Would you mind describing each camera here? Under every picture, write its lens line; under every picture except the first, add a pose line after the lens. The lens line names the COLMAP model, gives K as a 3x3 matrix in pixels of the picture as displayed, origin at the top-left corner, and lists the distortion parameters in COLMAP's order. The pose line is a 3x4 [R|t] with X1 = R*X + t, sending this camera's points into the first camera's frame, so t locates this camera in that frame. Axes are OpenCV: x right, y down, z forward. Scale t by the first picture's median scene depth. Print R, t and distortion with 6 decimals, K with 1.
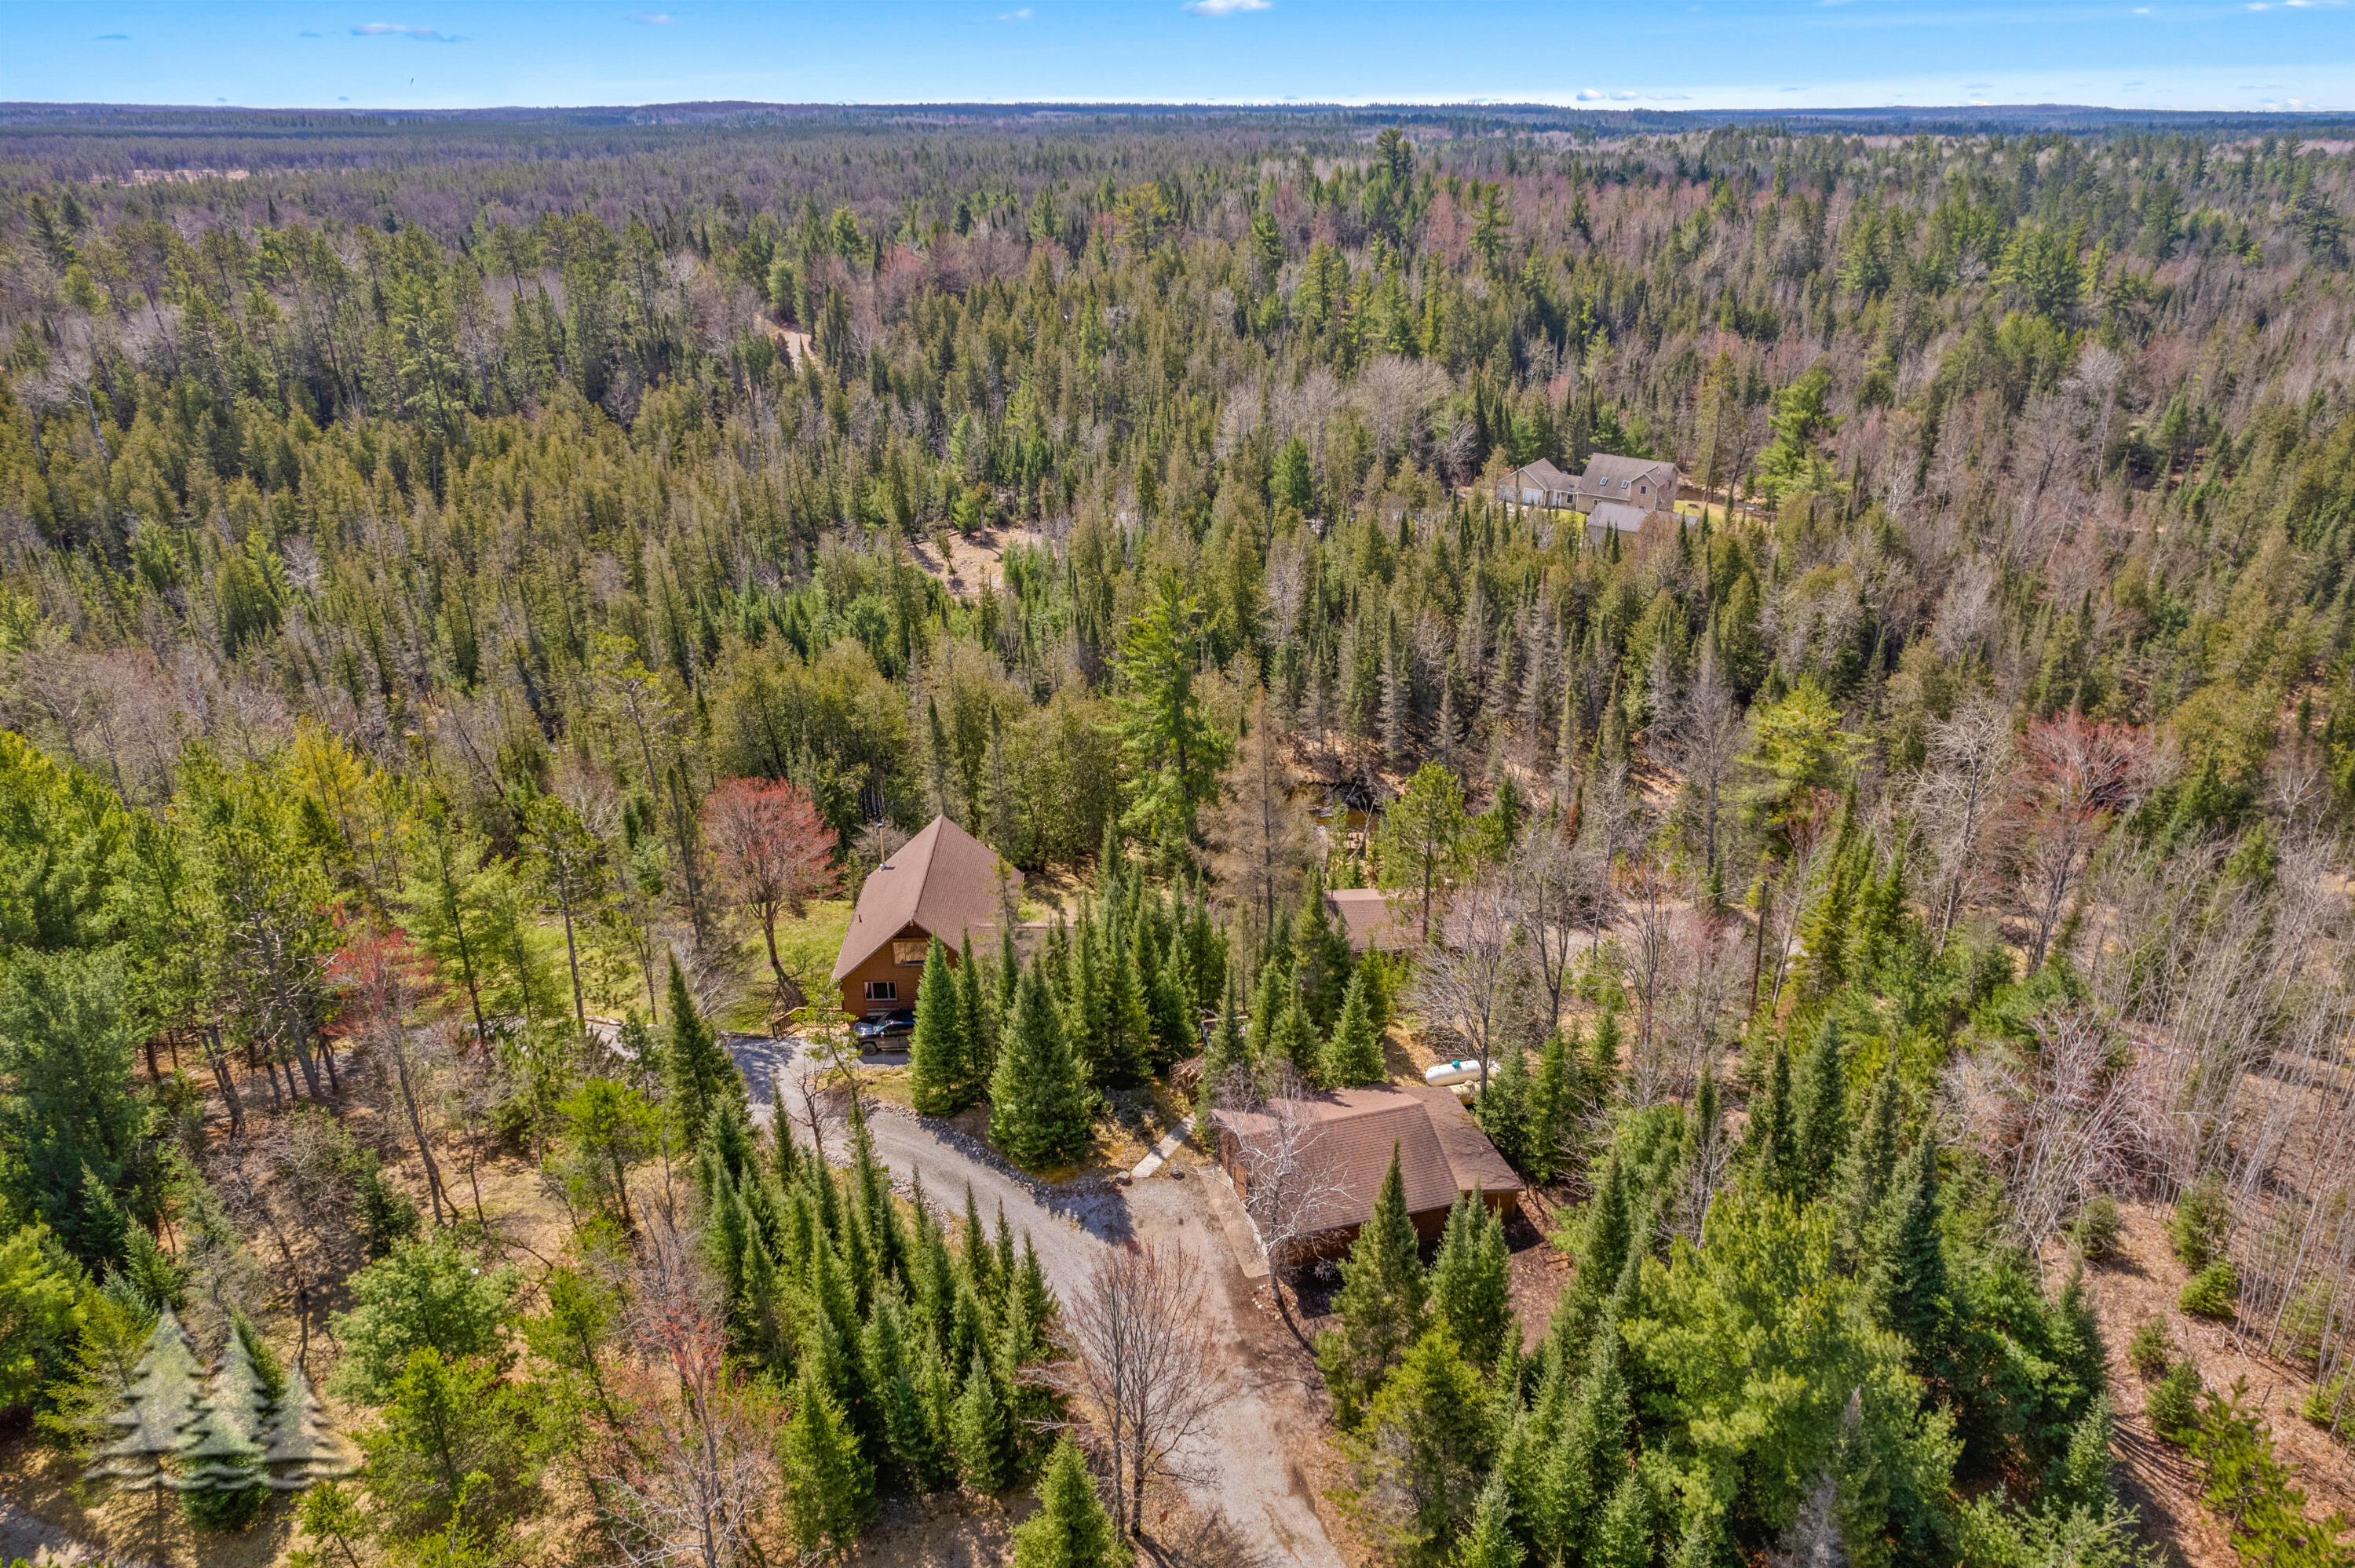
lens RADIAL K [[1490.8, 0, 1163.8], [0, 1490.8, 790.1], [0, 0, 1]] dist [-0.069532, 0.073739]
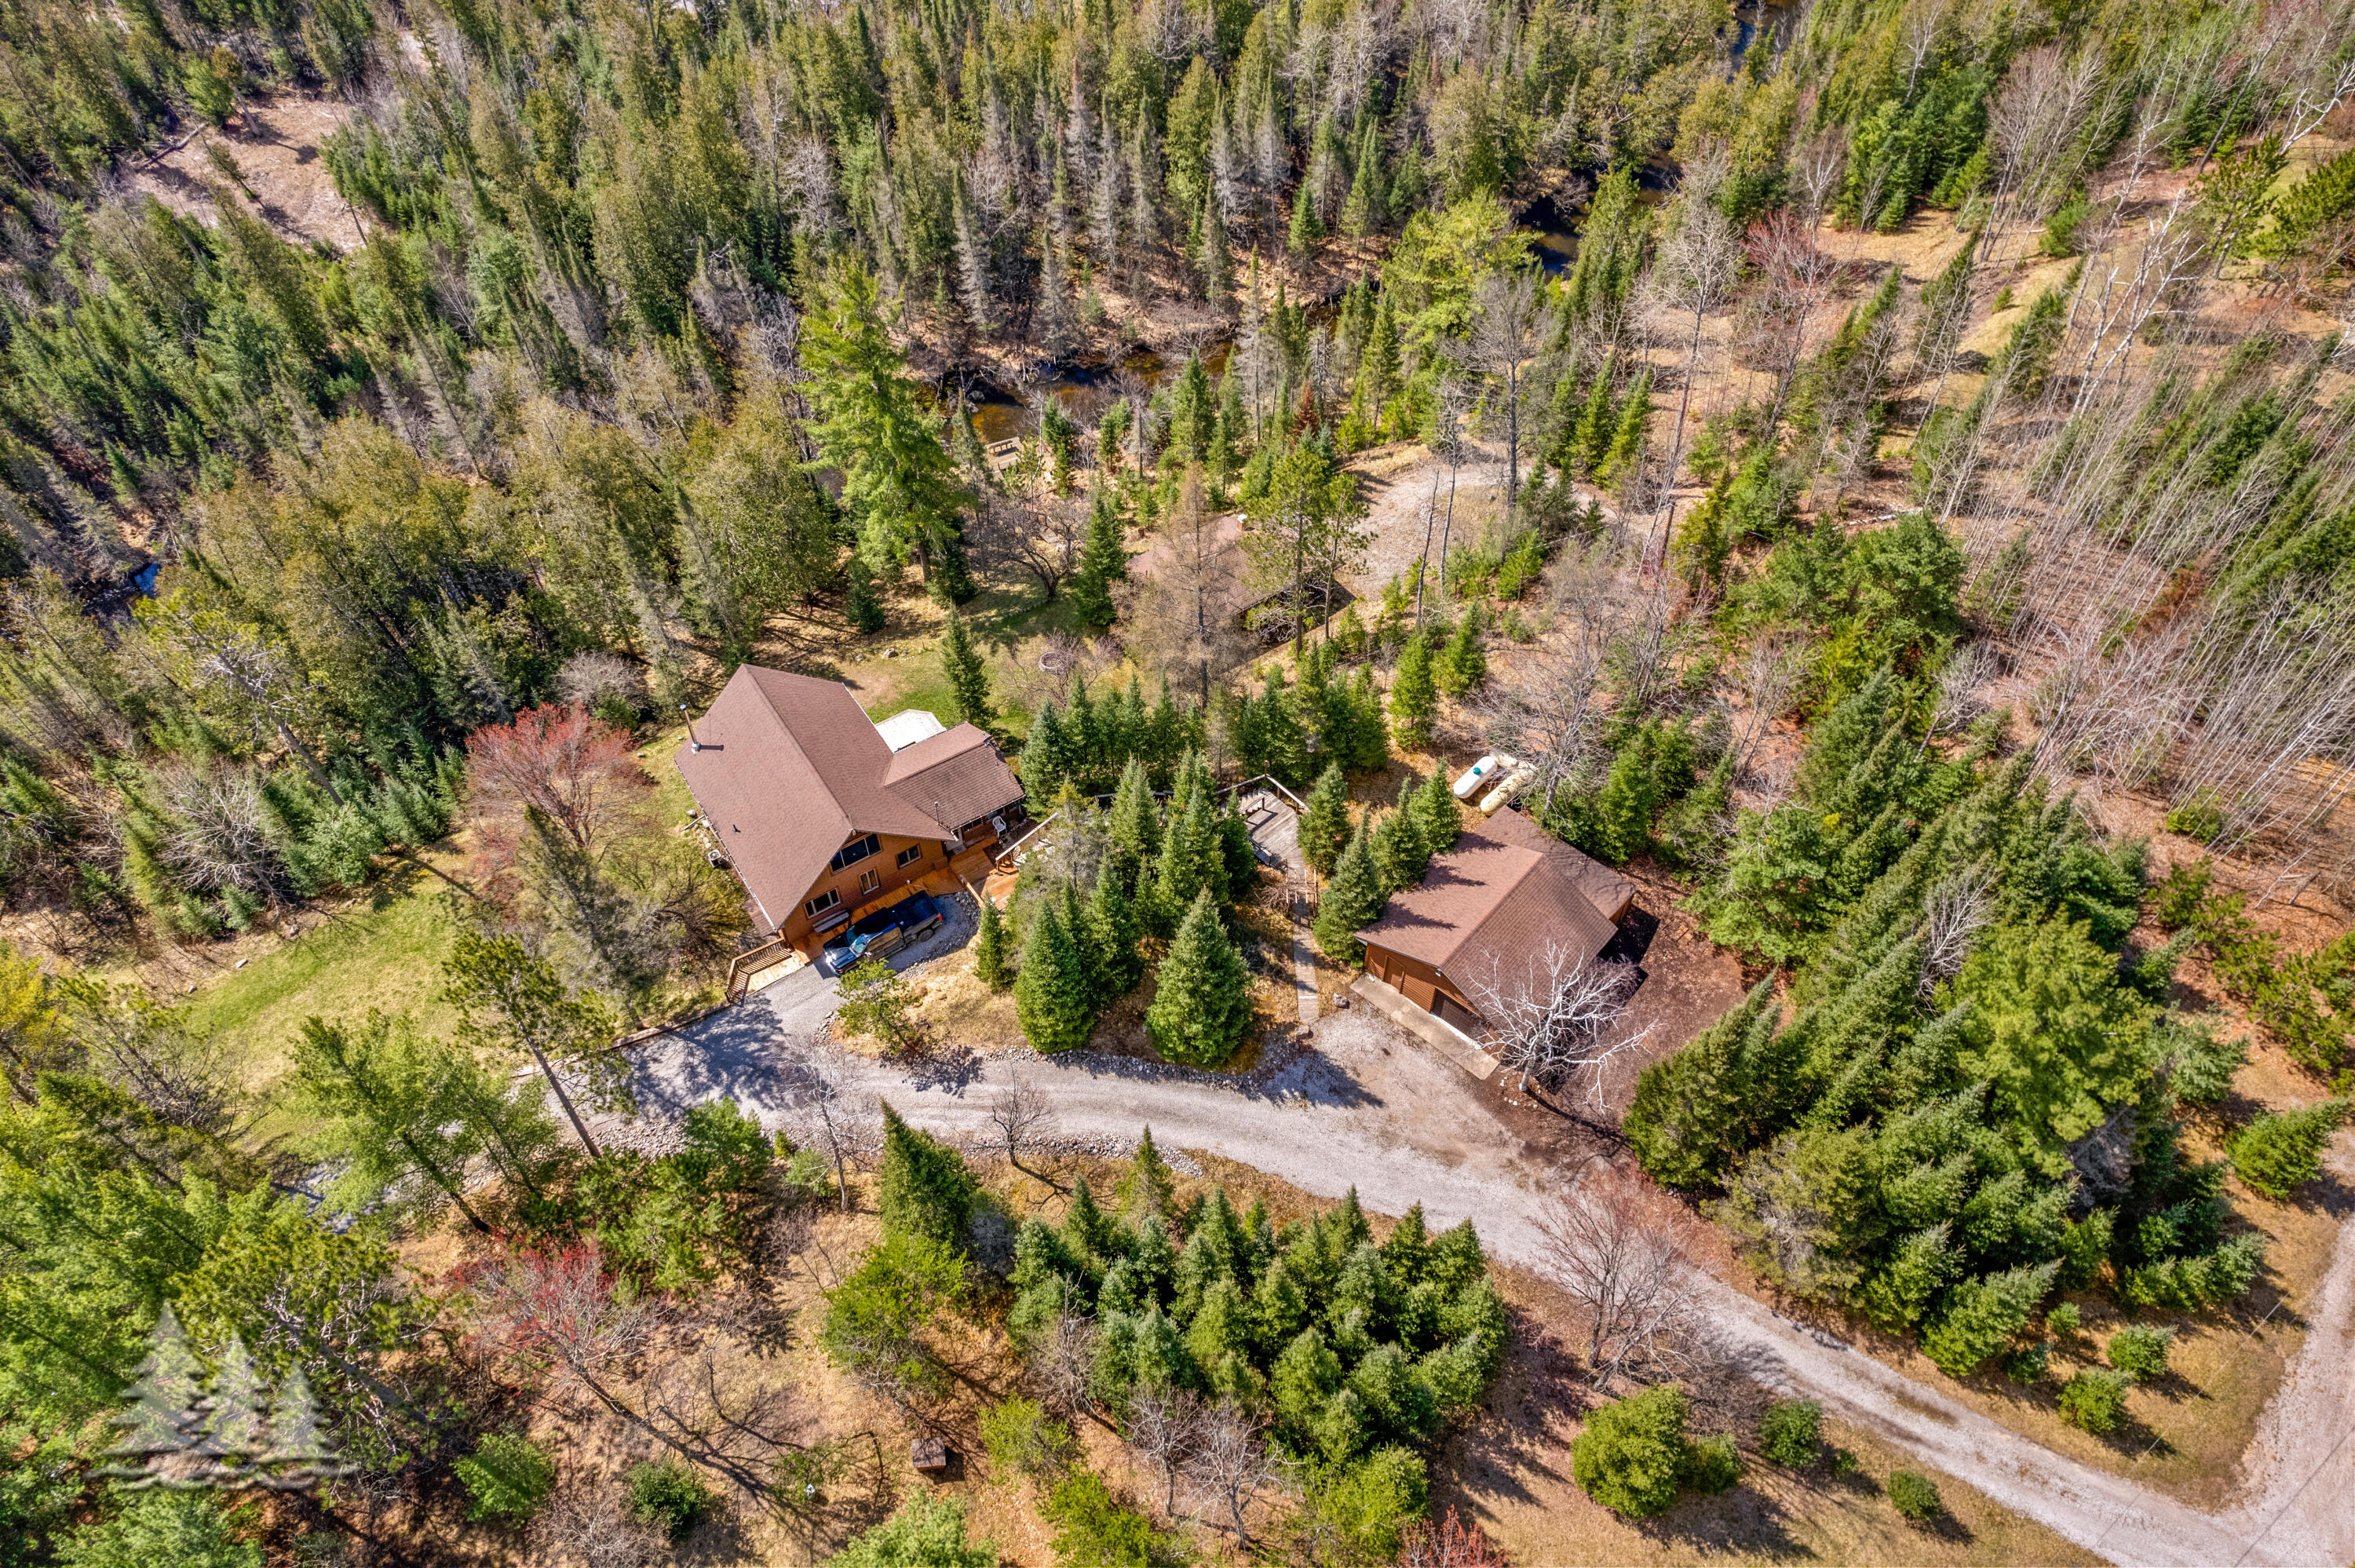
lens RADIAL K [[1490.8, 0, 1163.8], [0, 1490.8, 790.1], [0, 0, 1]] dist [-0.069532, 0.073739]
pose [[0.843572, -0.410687, 0.346010, -0.382735], [0.228824, 0.857790, 0.460256, -0.360078], [-0.485826, -0.309083, 0.817582, 0.267130]]
